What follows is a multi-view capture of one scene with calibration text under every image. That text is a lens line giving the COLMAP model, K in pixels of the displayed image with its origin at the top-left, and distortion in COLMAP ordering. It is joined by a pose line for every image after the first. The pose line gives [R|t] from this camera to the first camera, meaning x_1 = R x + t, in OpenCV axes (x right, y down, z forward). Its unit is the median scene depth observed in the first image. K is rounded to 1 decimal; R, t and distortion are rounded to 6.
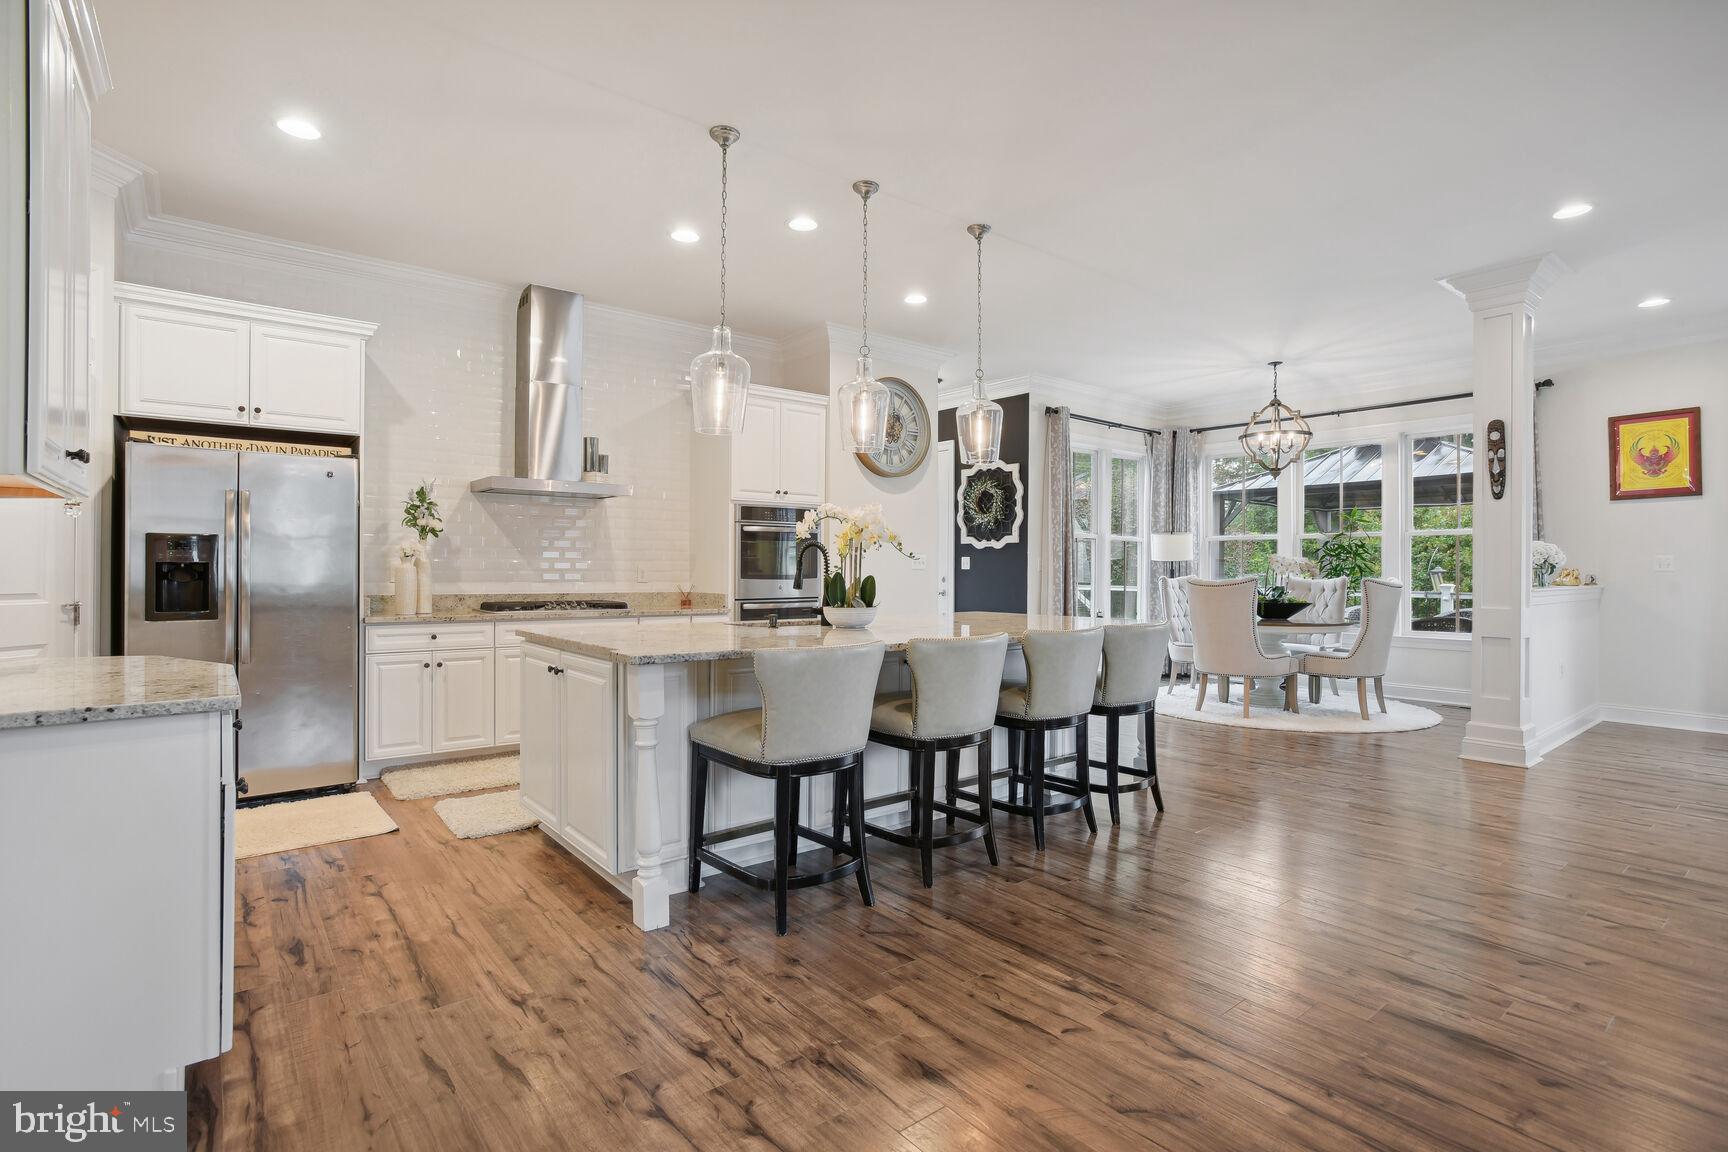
lens RADIAL K [[832.8, 0, 863.1], [0, 832.8, 568.6], [0, 0, 1]] dist [-0.043711, 0.023095]
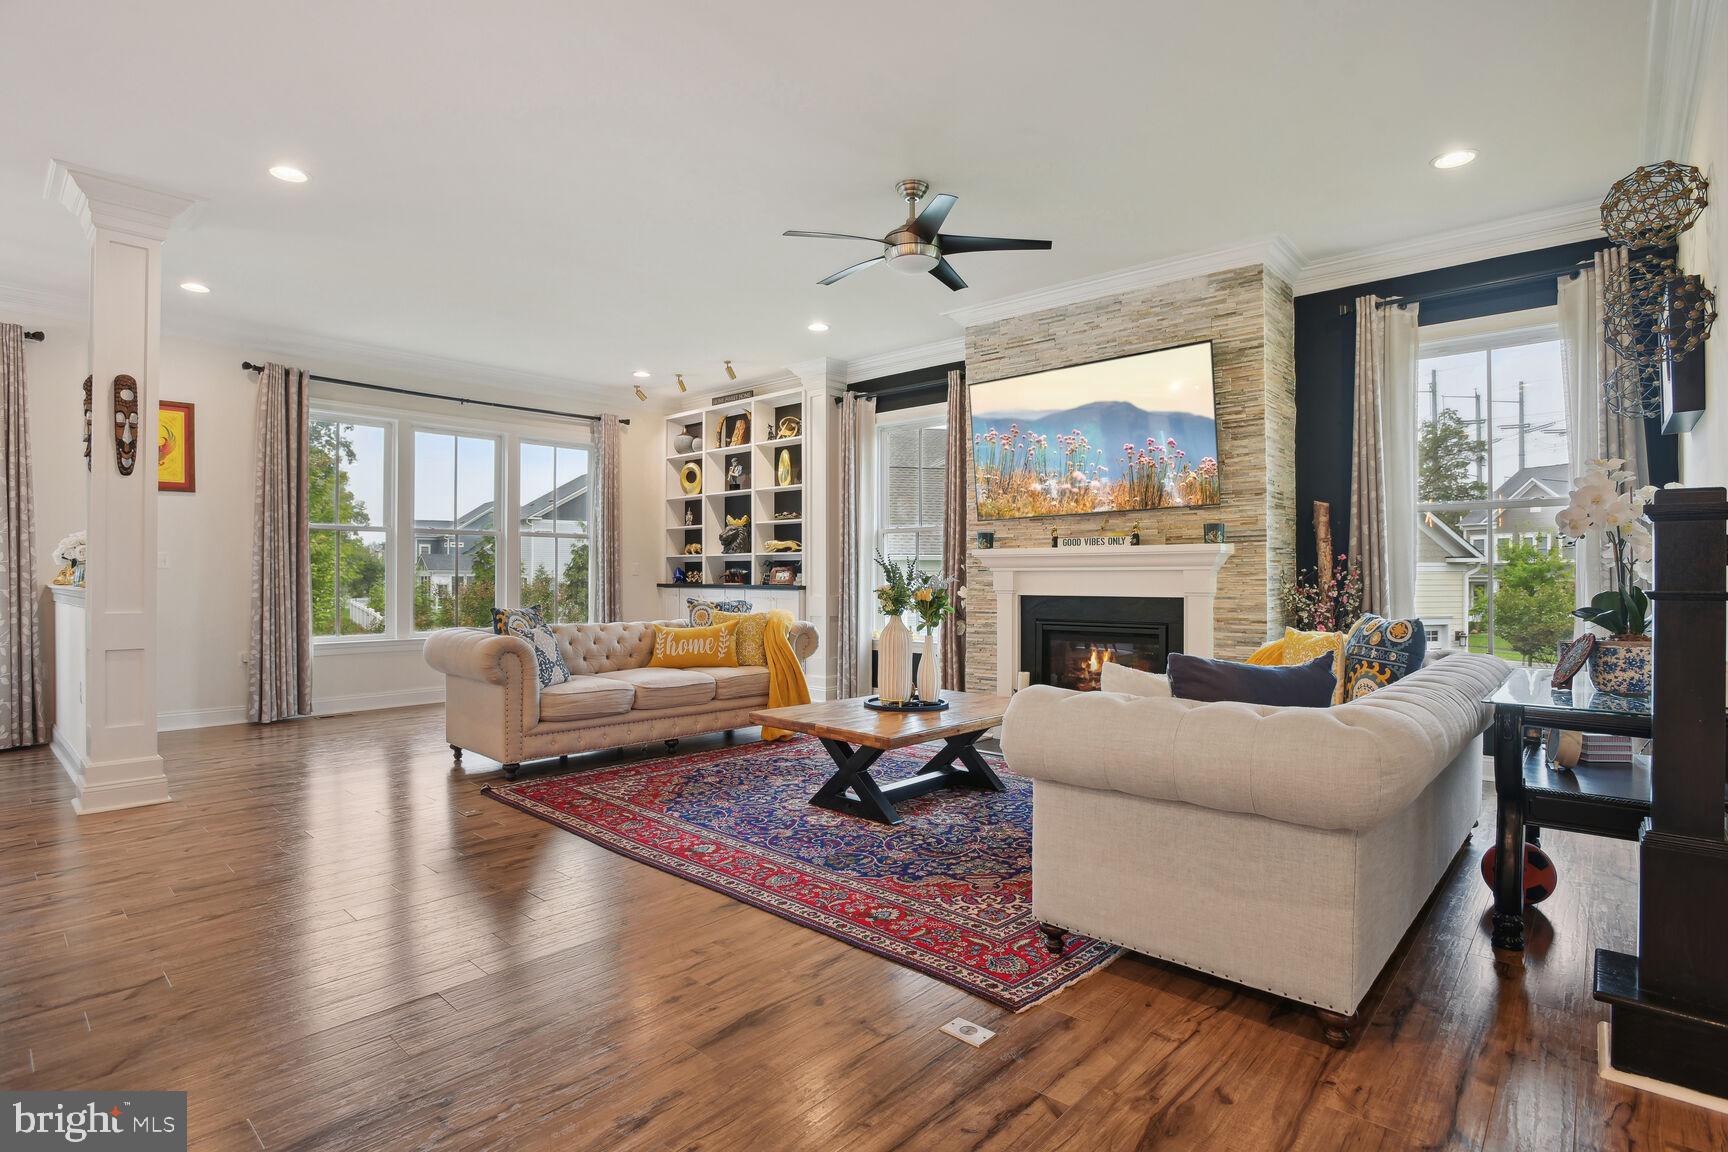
lens RADIAL K [[856.4, 0, 865.3], [0, 856.4, 571.2], [0, 0, 1]] dist [-0.069956, 0.025791]
pose [[-0.159596, 0.001091, 0.987182, -0.107424], [-0.001655, 0.999998, -0.001373, 0.007089], [-0.987181, -0.001853, -0.159593, 0.349355]]
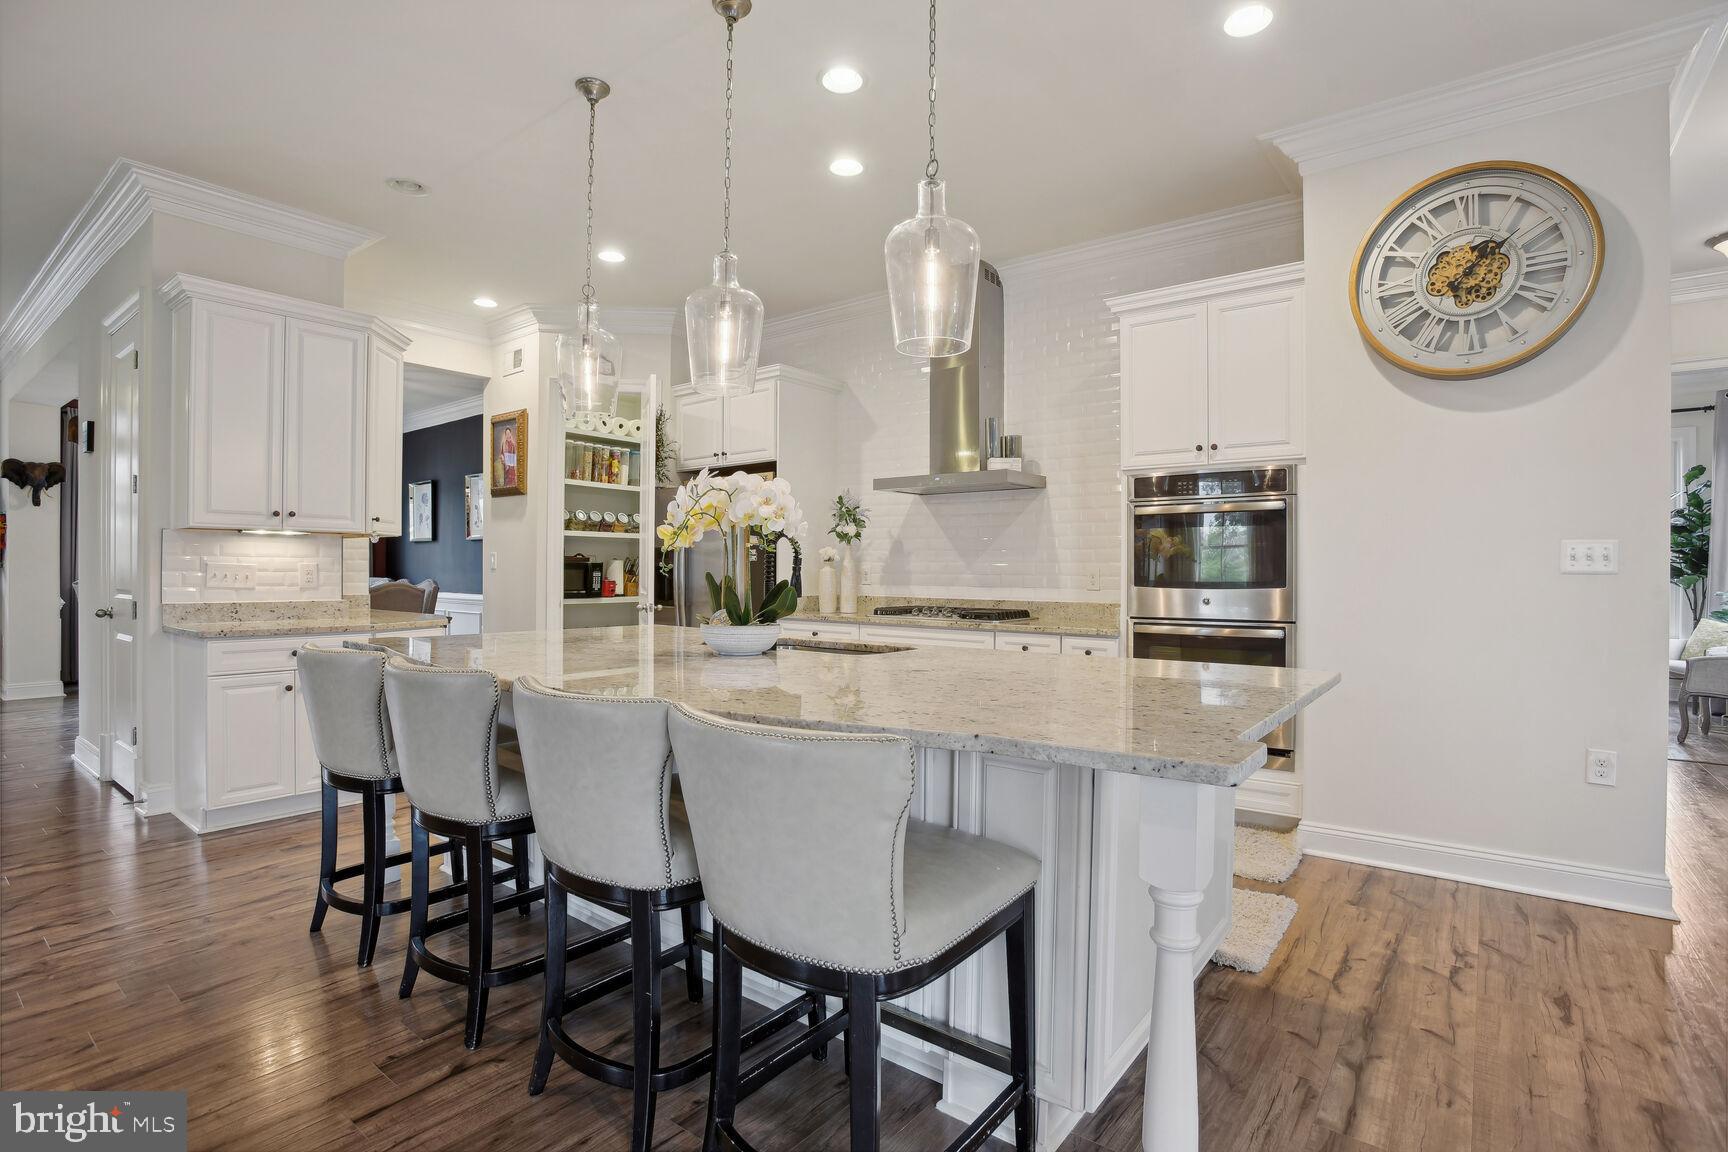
lens RADIAL K [[833.0, 0, 864.0], [0, 833.0, 576.0], [0, 0, 1]] dist [-0.064028, 0.022952]
pose [[0.233379, 0.001252, -0.972385, 0.441125], [-0.004265, 0.999991, 0.000264, 0.004418], [0.972377, 0.004085, 0.233382, 0.621121]]
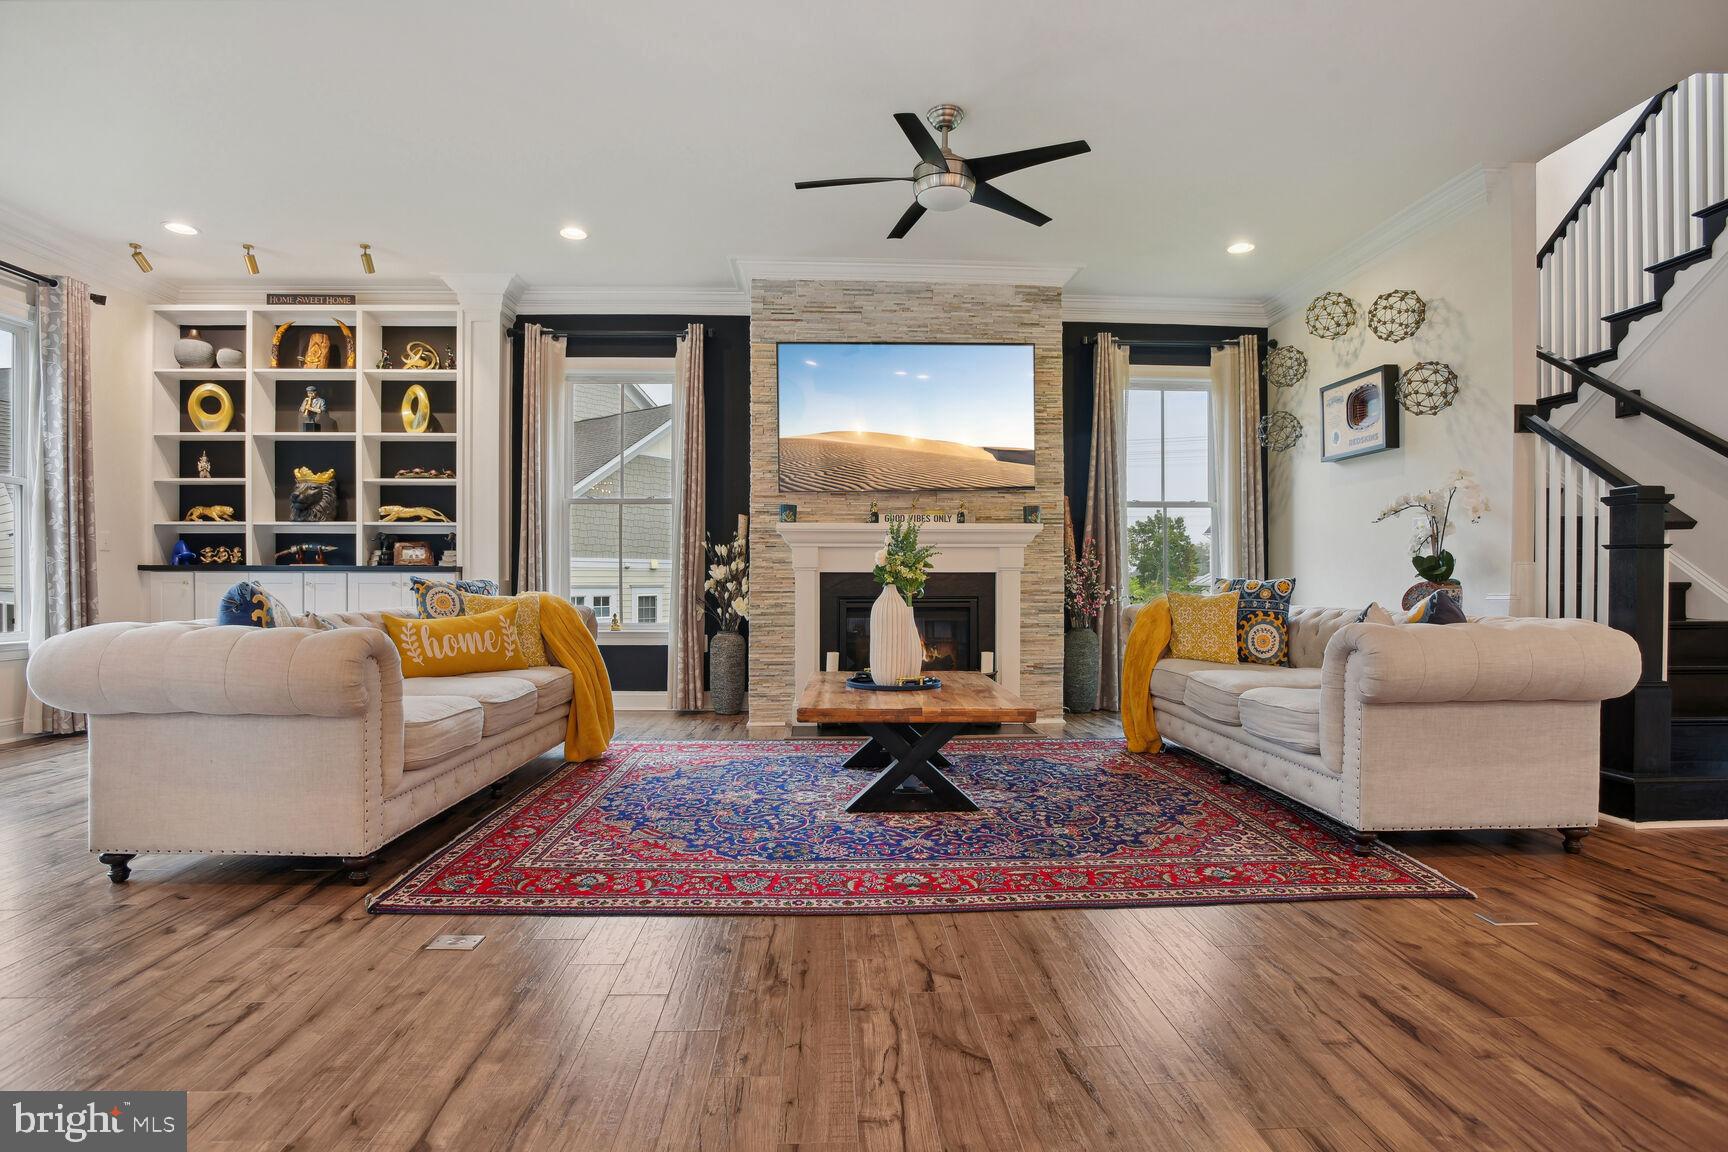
lens RADIAL K [[846.1, 0, 864.0], [0, 846.1, 579.2], [0, 0, 1]] dist [-0.073596, 0.032944]
pose [[-0.806307, -0.004537, 0.591480, 0.242938], [-0.004447, 0.999989, 0.001609, 0.038449], [-0.591481, -0.001333, -0.806318, 0.733333]]
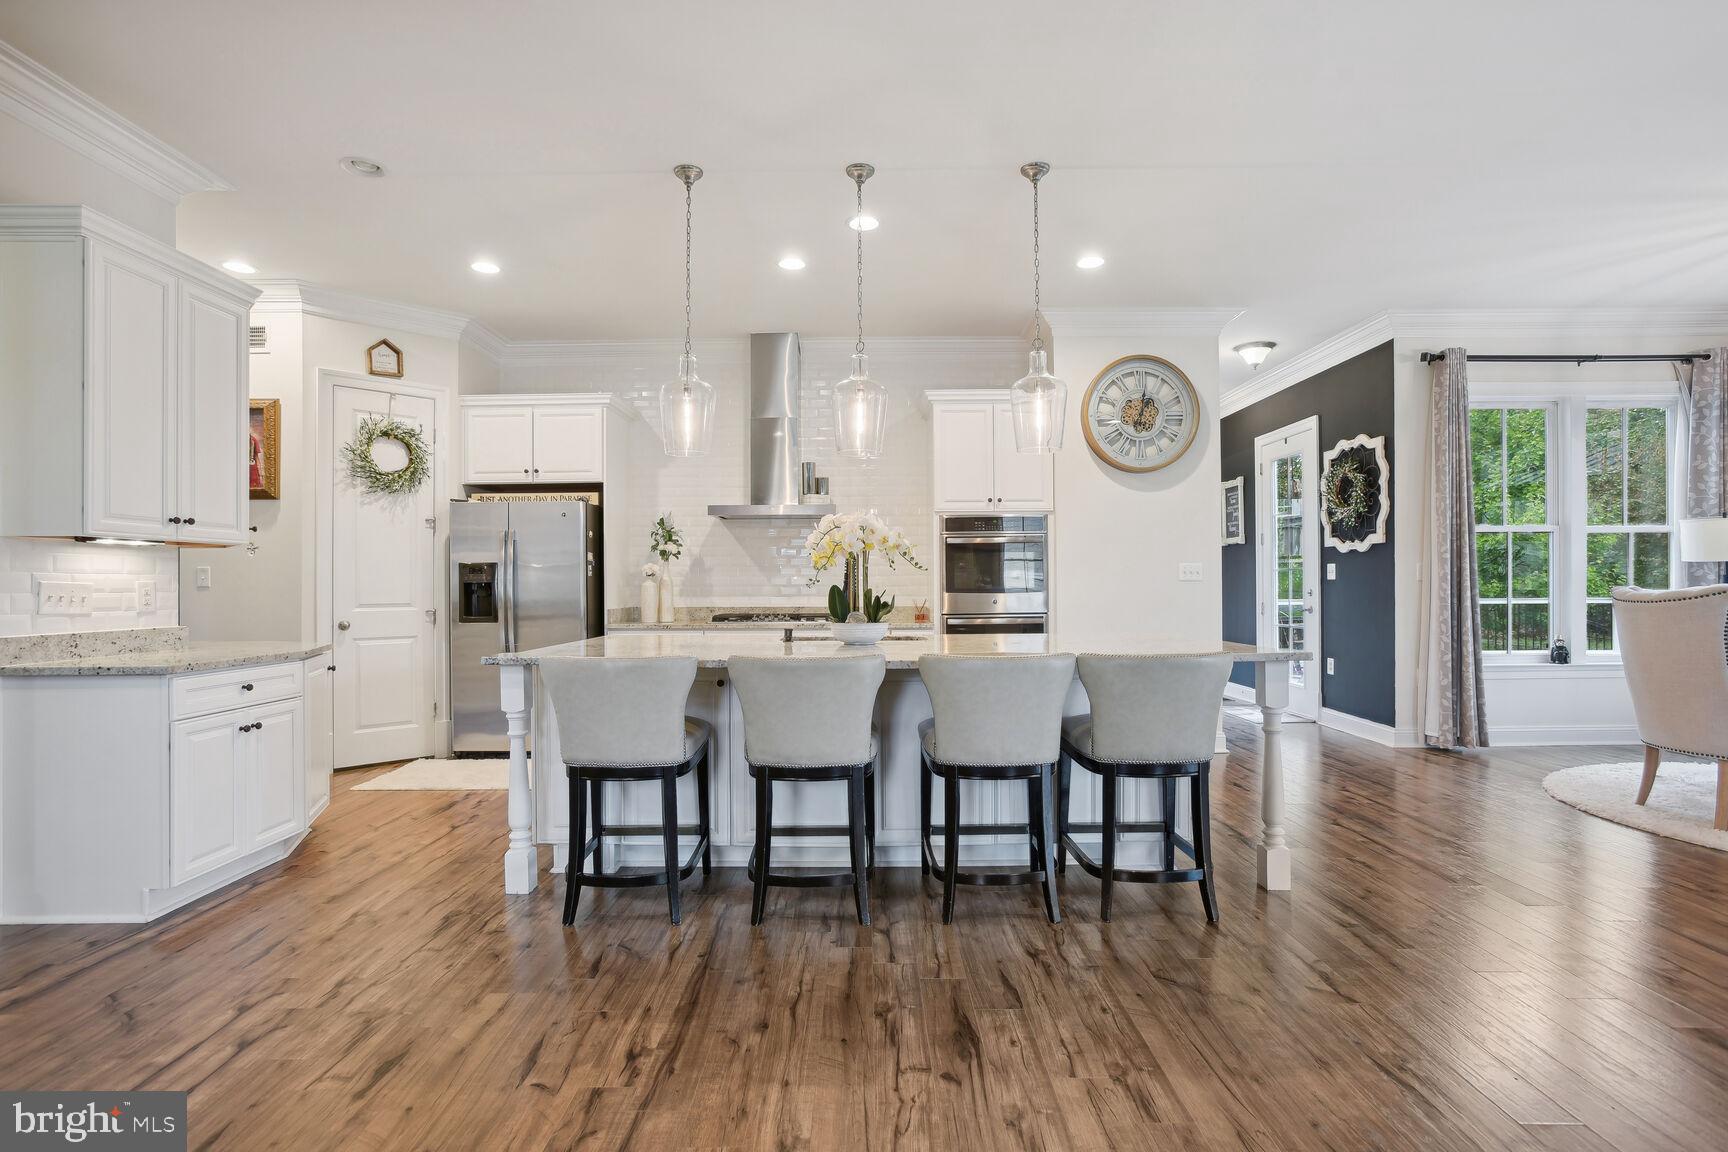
lens RADIAL K [[837.0, 0, 862.8], [0, 837.0, 581.5], [0, 0, 1]] dist [-0.037942, 0.021405]
pose [[0.777030, -0.012077, -0.629348, 0.384429], [0.010187, 0.999926, -0.006611, 0.004574], [0.629381, -0.001274, 0.777096, 0.178603]]
